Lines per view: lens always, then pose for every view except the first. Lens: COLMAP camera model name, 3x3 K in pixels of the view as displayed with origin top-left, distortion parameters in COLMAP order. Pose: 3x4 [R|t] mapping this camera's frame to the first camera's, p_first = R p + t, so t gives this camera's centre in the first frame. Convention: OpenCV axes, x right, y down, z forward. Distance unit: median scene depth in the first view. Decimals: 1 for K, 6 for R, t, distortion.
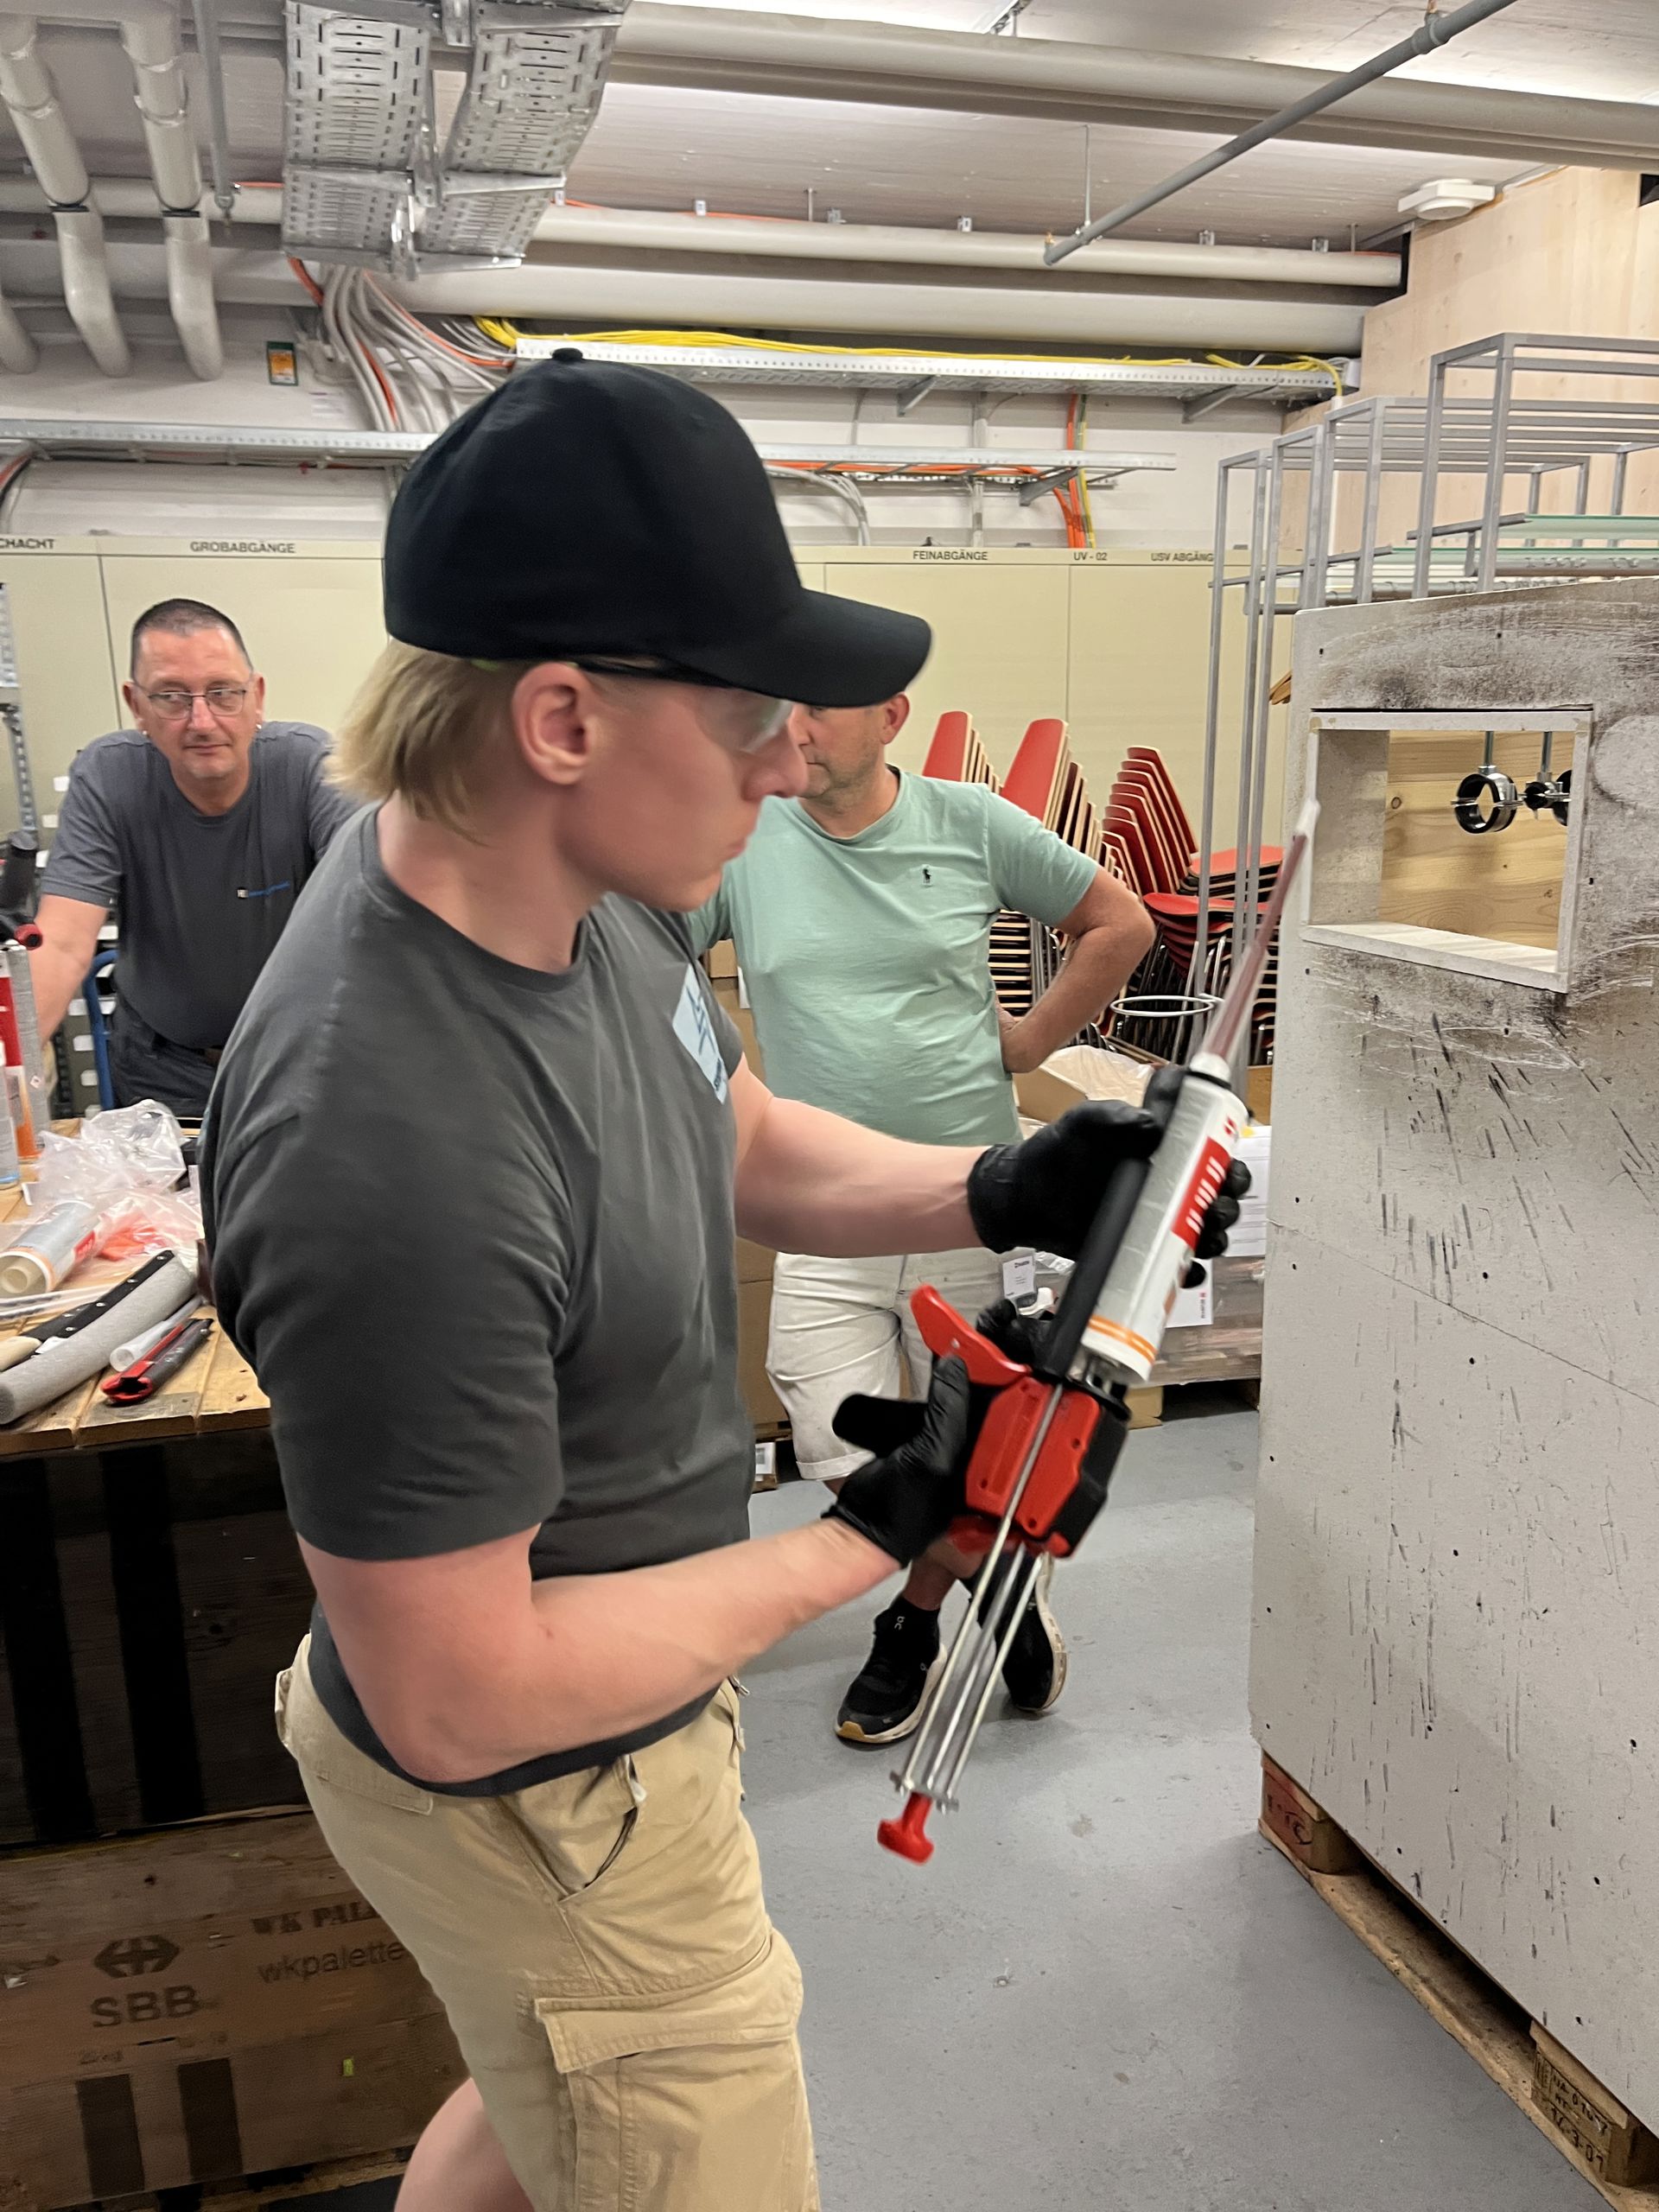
lens RADIAL K [[1674.3, 0, 822.9], [0, 1674.3, 1115.7], [0, 0, 1]] dist [0.076744, -0.101961]
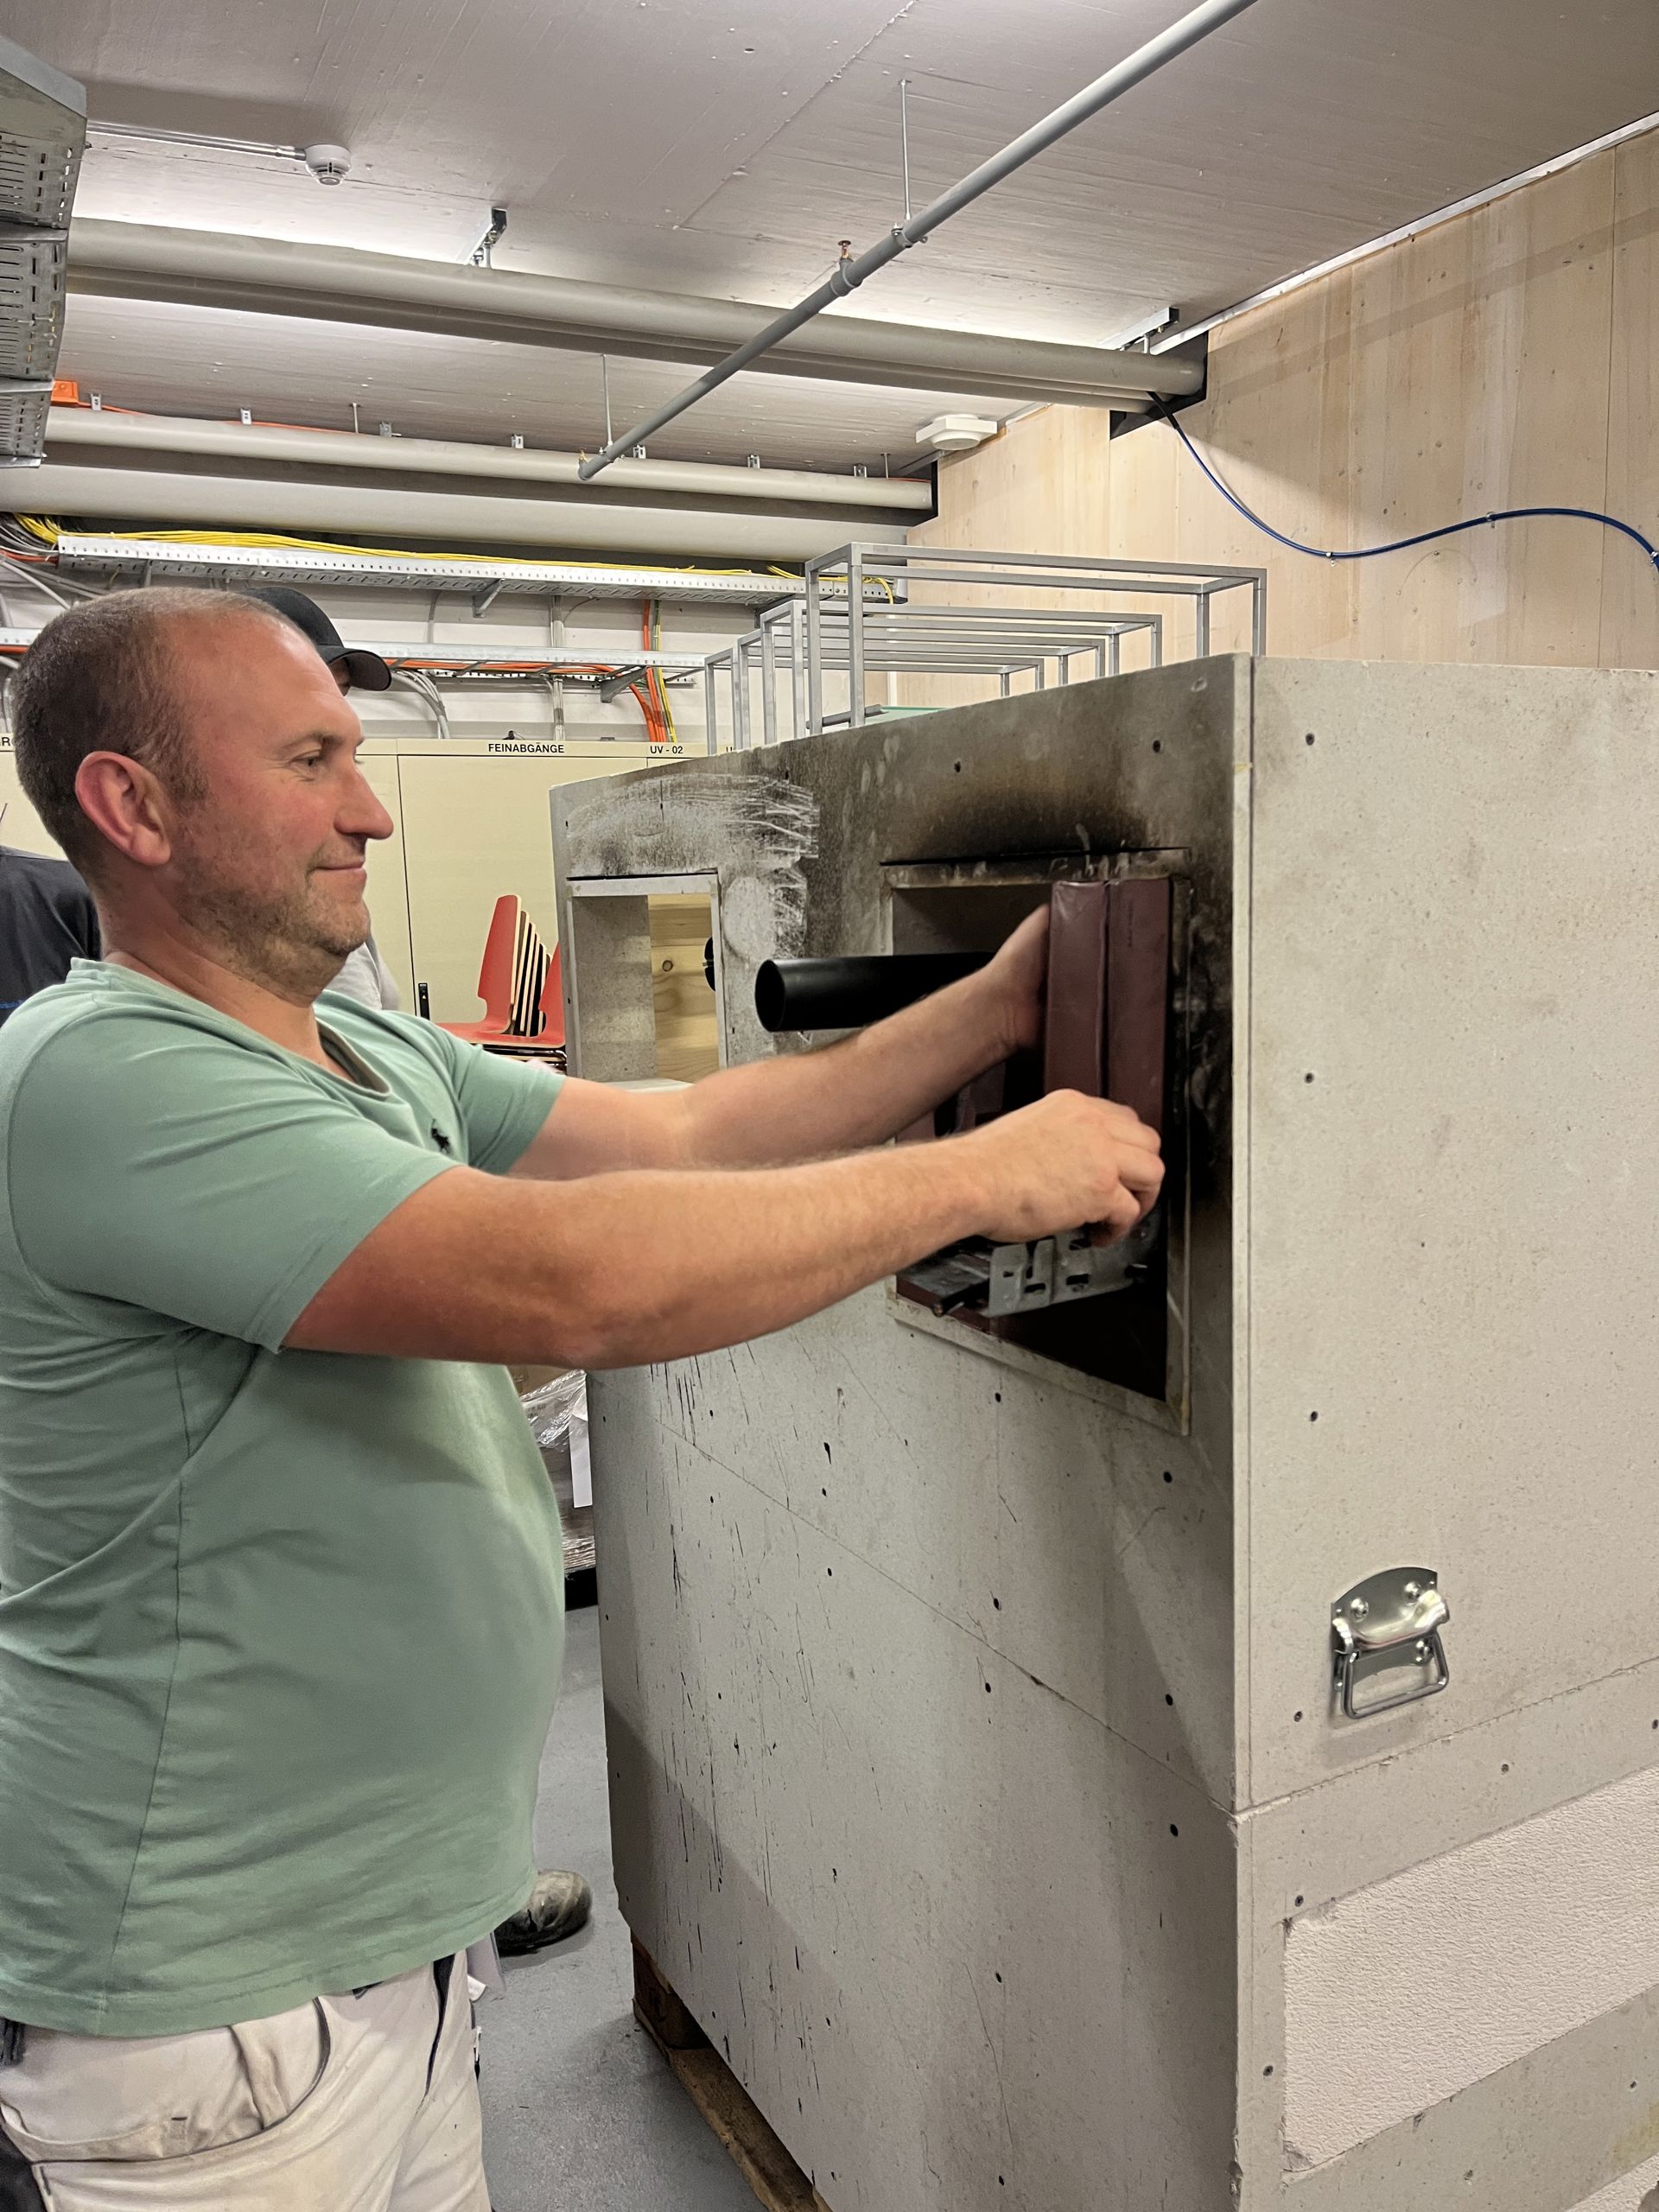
lens RADIAL K [[1674.3, 0, 827.6], [0, 1674.3, 1125.7], [0, 0, 1]] dist [0.076744, -0.101961]
pose [[0.986233, -0.038308, 0.160863, 0.199211], [0.054708, 0.993603, -0.098790, 0.016549], [-0.156049, 0.106231, 0.982020, -0.021377]]
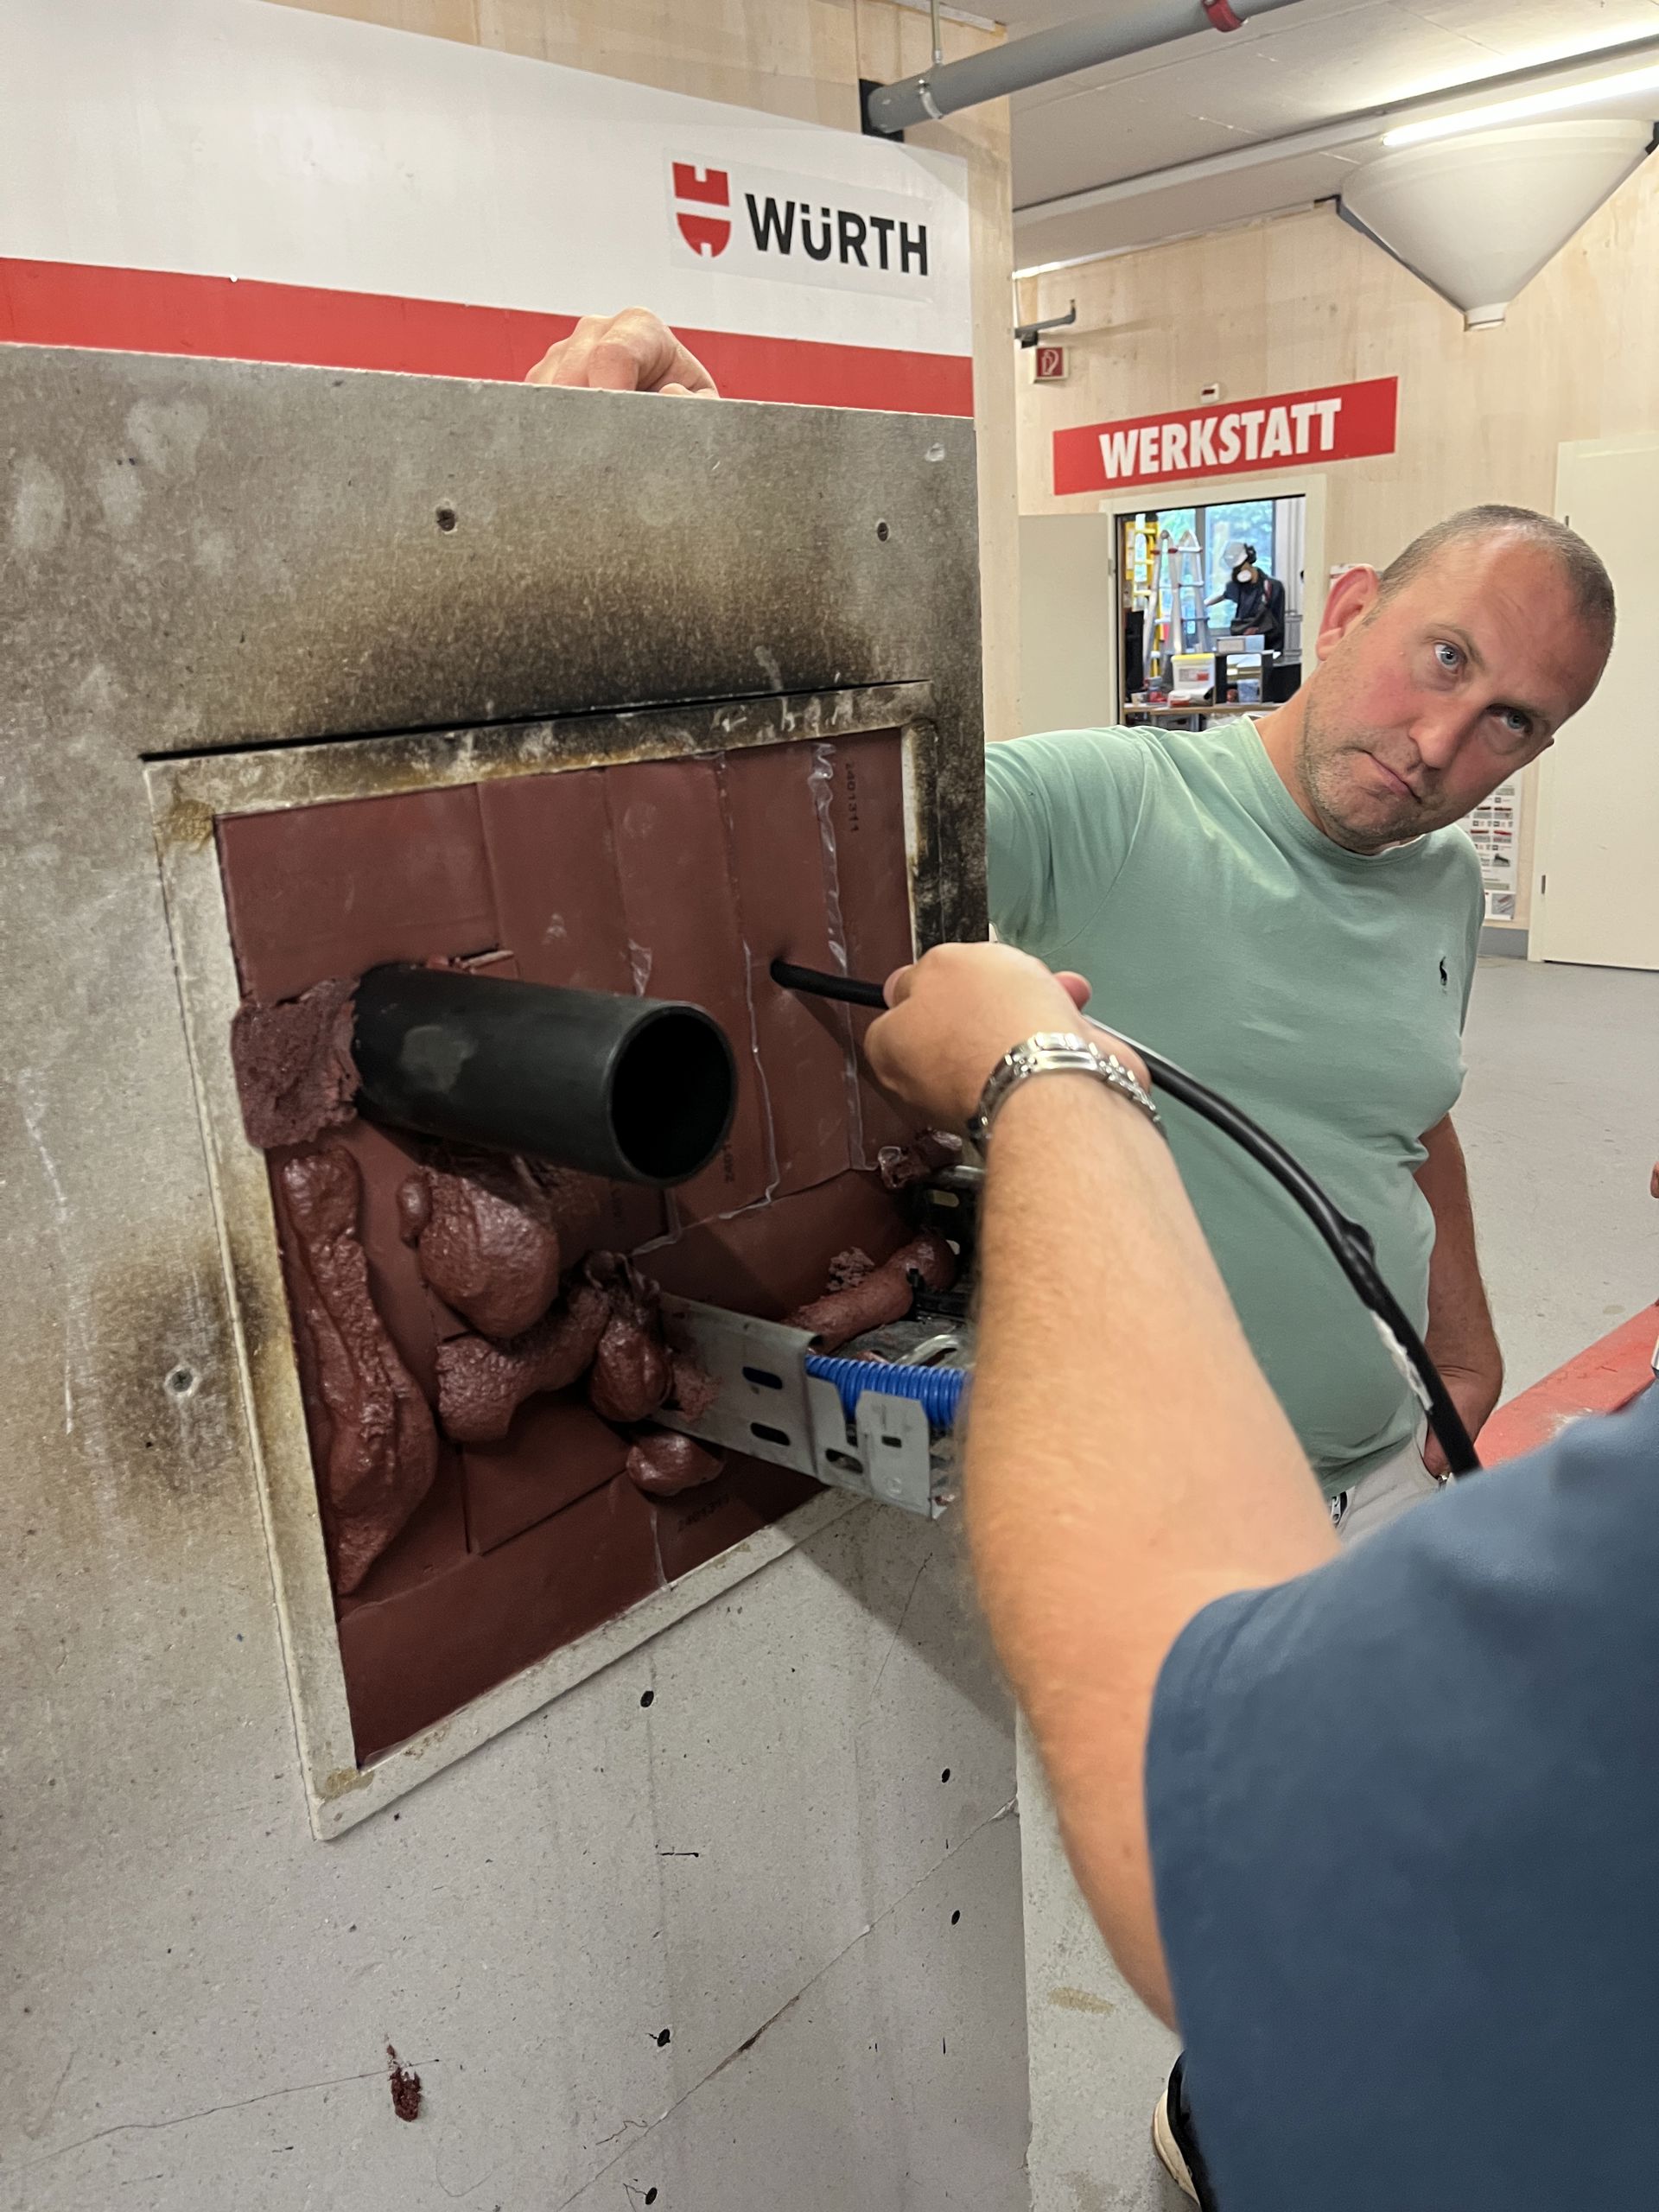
lens RADIAL K [[1674.3, 0, 823.8], [0, 1674.3, 1114.0], [0, 0, 1]] dist [0.076744, -0.101961]
pose [[-0.483057, -0.193515, 0.853937, 0.096208], [0.279561, 0.890138, 0.359861, -0.123444], [-0.829760, 0.412560, -0.375888, 0.493526]]
